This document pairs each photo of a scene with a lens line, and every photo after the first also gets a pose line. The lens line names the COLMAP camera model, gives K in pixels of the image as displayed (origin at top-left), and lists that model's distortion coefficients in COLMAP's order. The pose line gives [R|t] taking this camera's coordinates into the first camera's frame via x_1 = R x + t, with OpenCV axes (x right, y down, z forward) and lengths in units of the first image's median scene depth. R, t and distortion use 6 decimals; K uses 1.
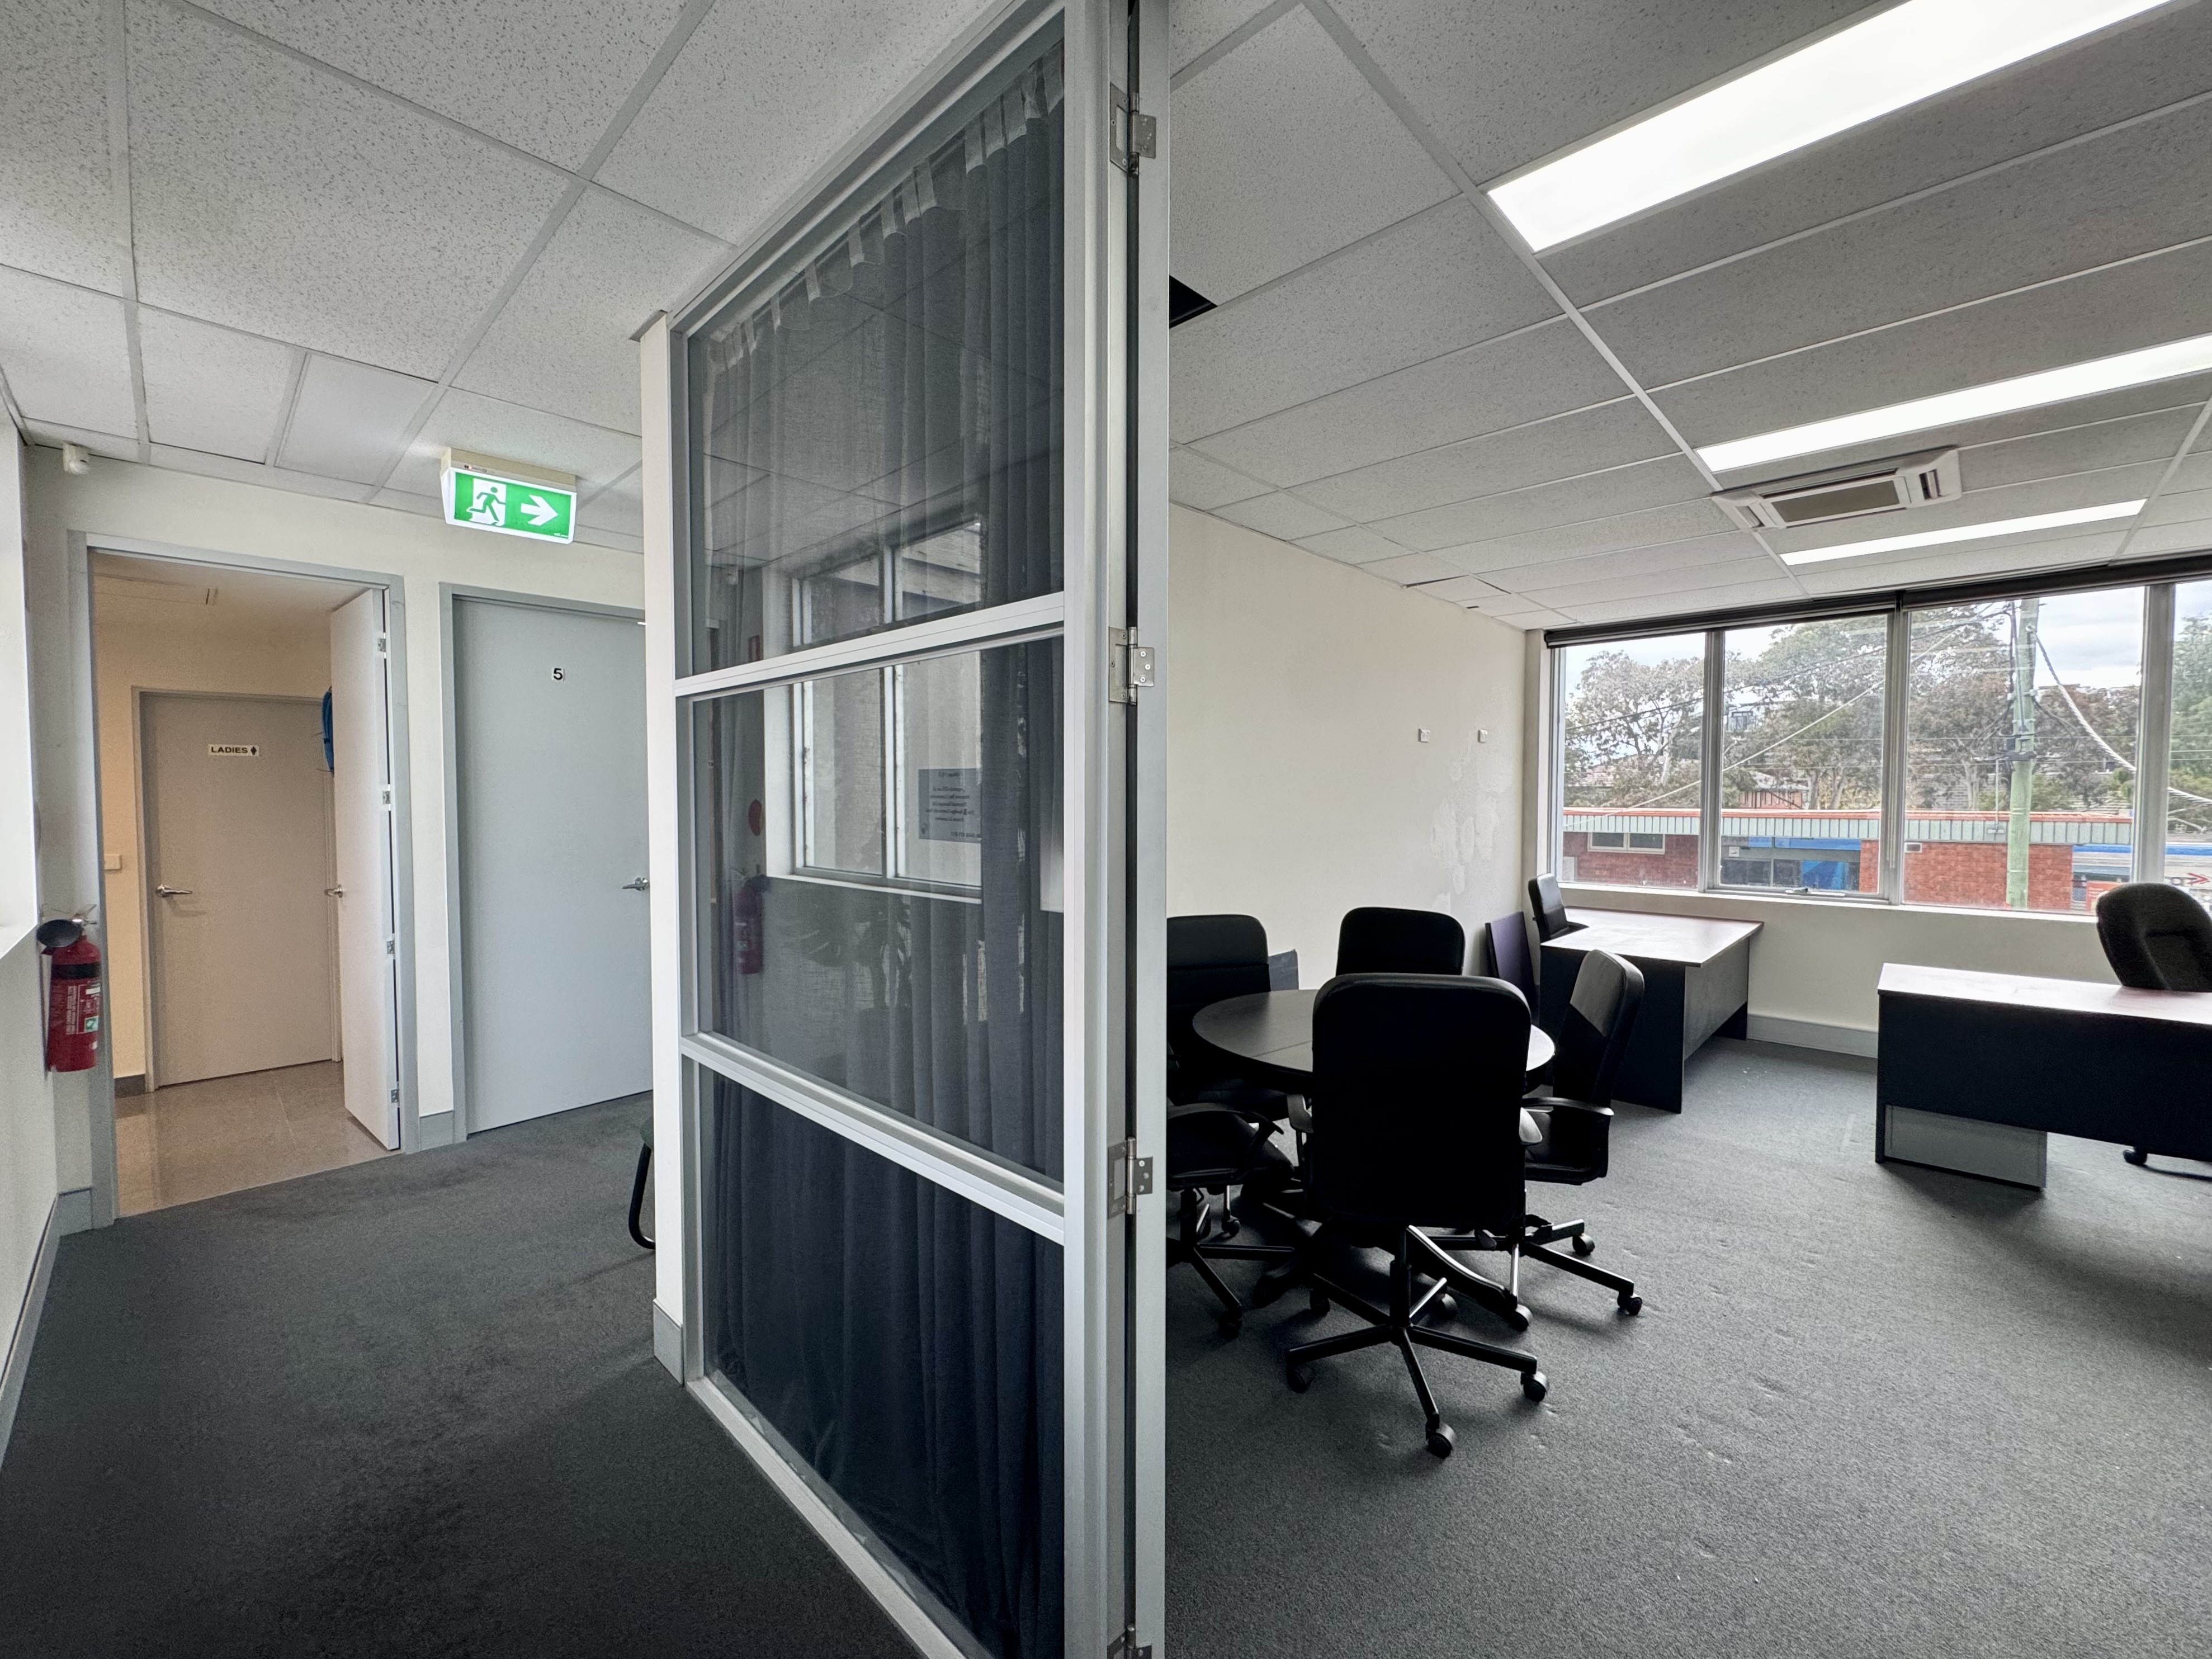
lens RADIAL K [[888.4, 0, 1104.7], [0, 888.4, 827.2], [0, 0, 1]] dist [-0.009582, 0.003811]
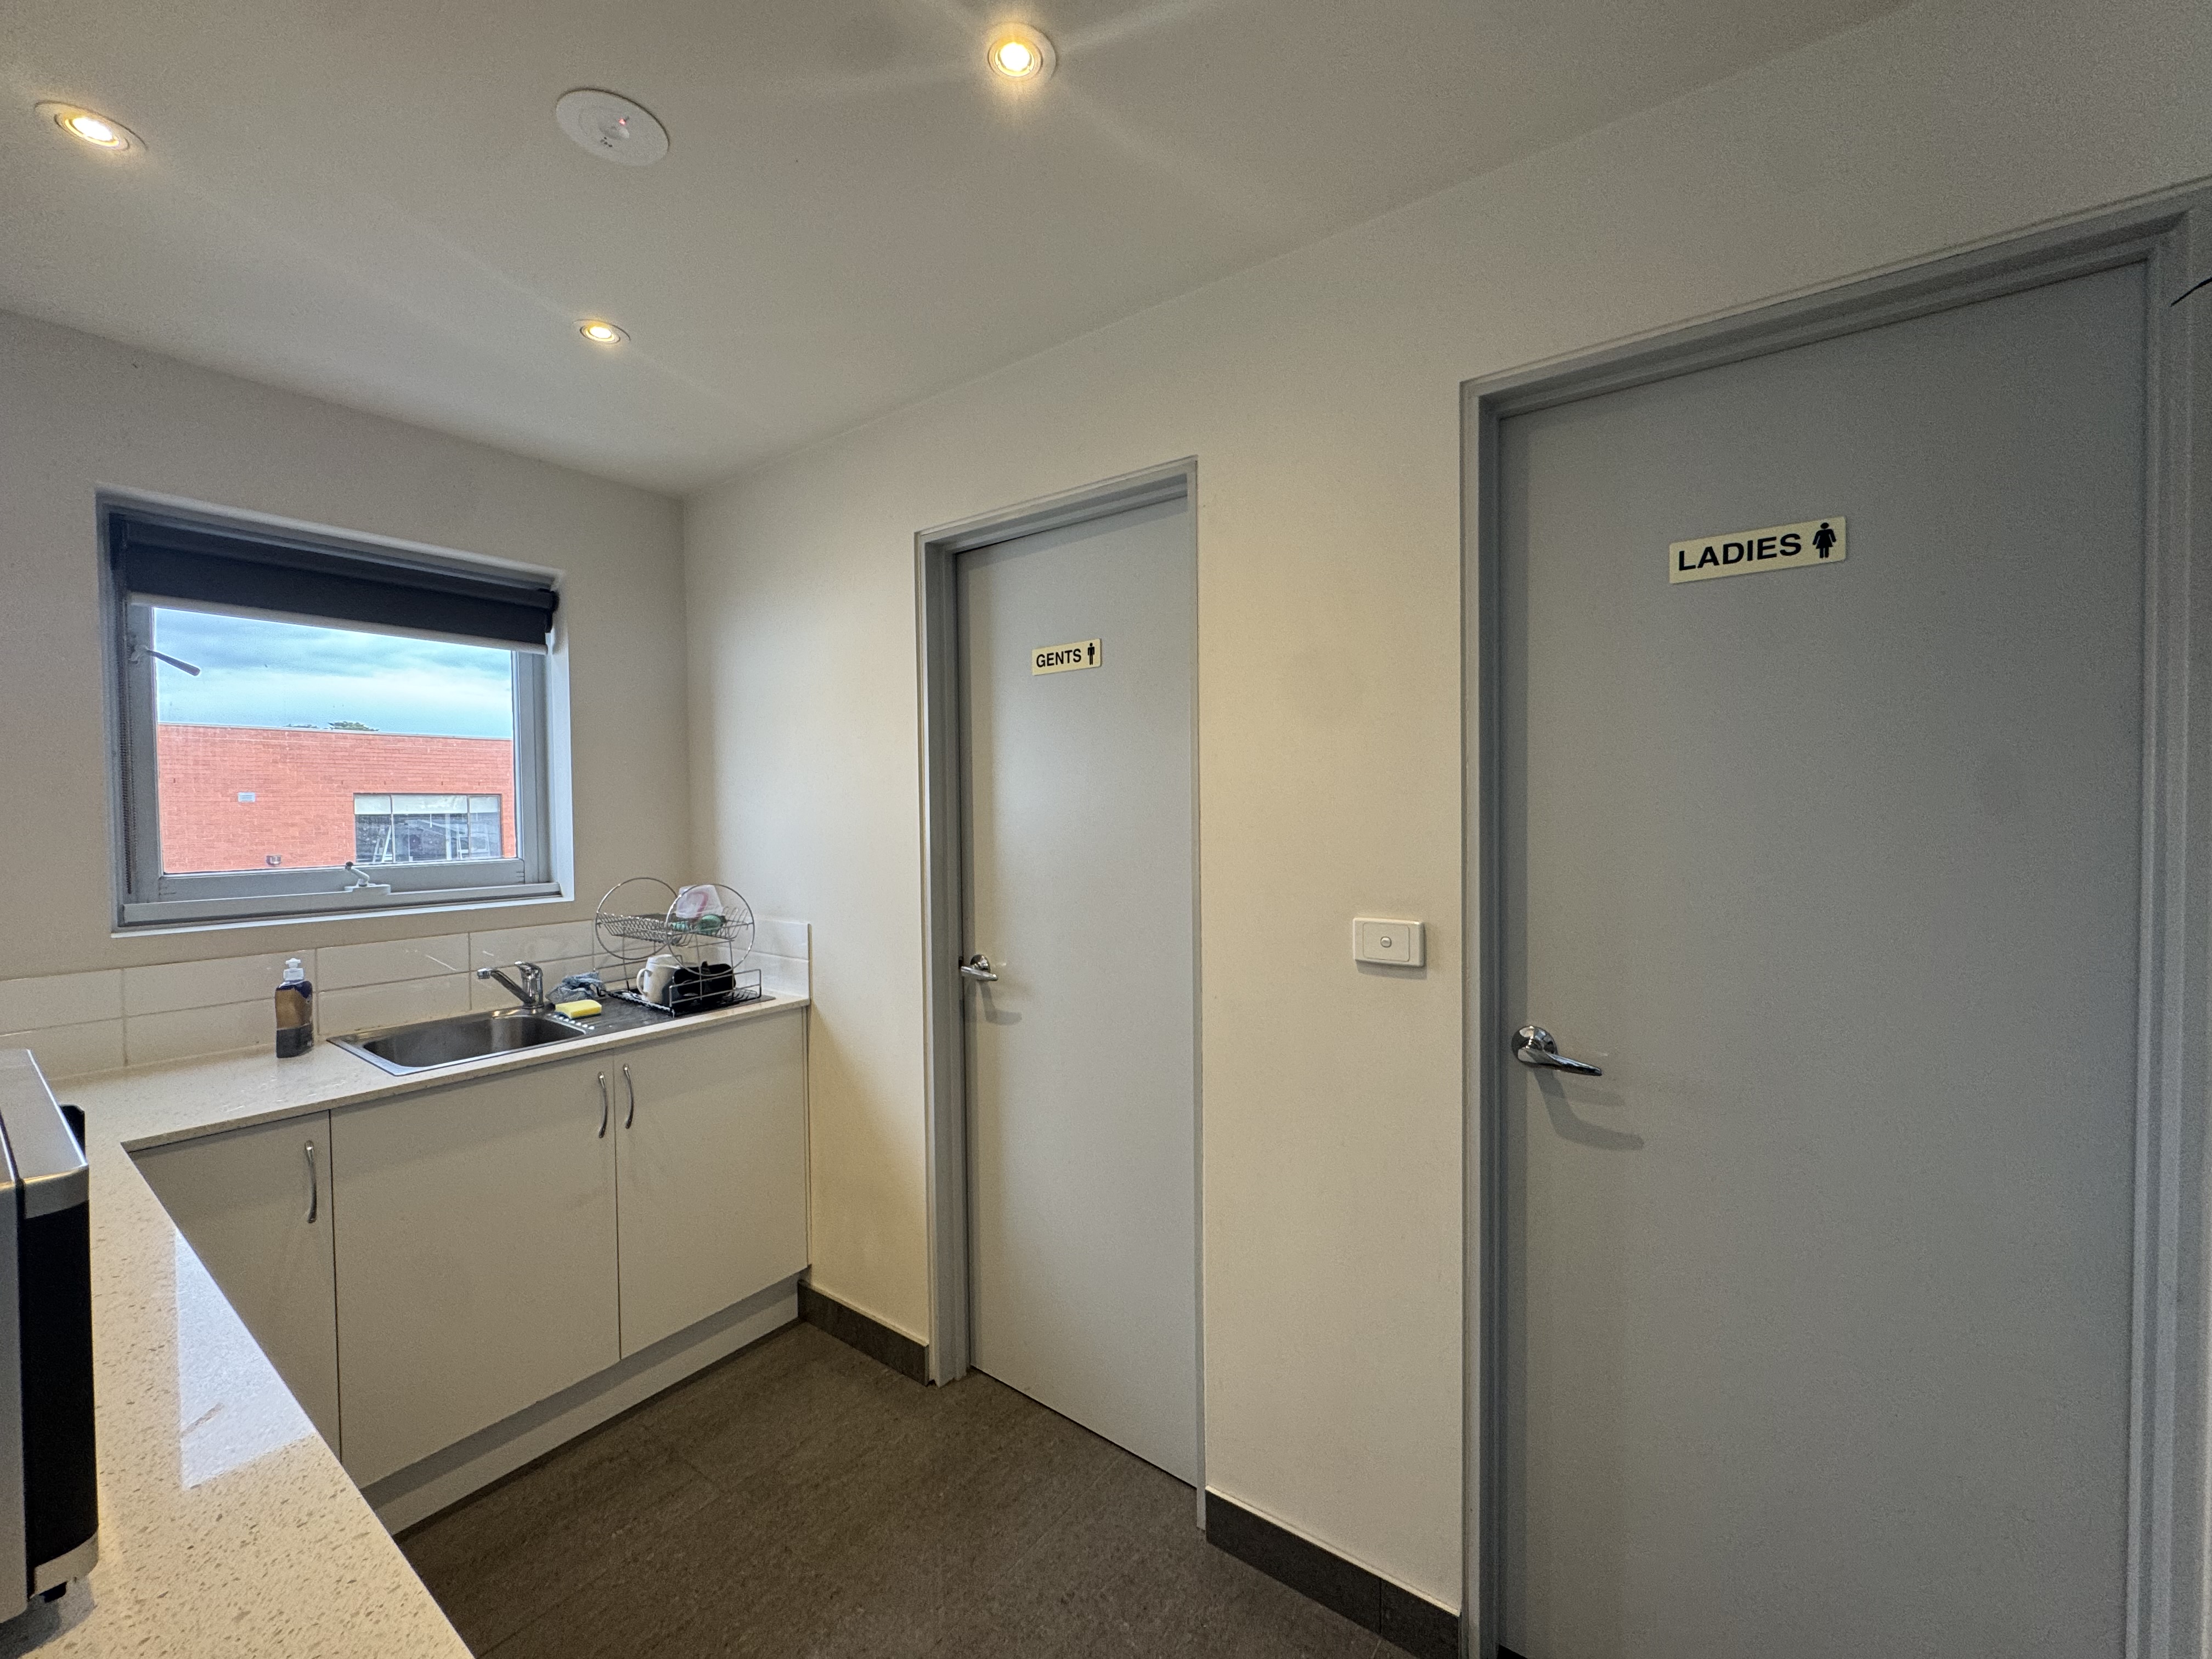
lens RADIAL K [[888.4, 0, 1104.7], [0, 888.4, 827.2], [0, 0, 1]] dist [-0.009582, 0.003811]
pose [[0.132656, 0.024219, -0.990866, -0.774016], [-0.030383, 0.999331, 0.020358, -0.006163], [0.990696, 0.027404, 0.133303, 0.801828]]
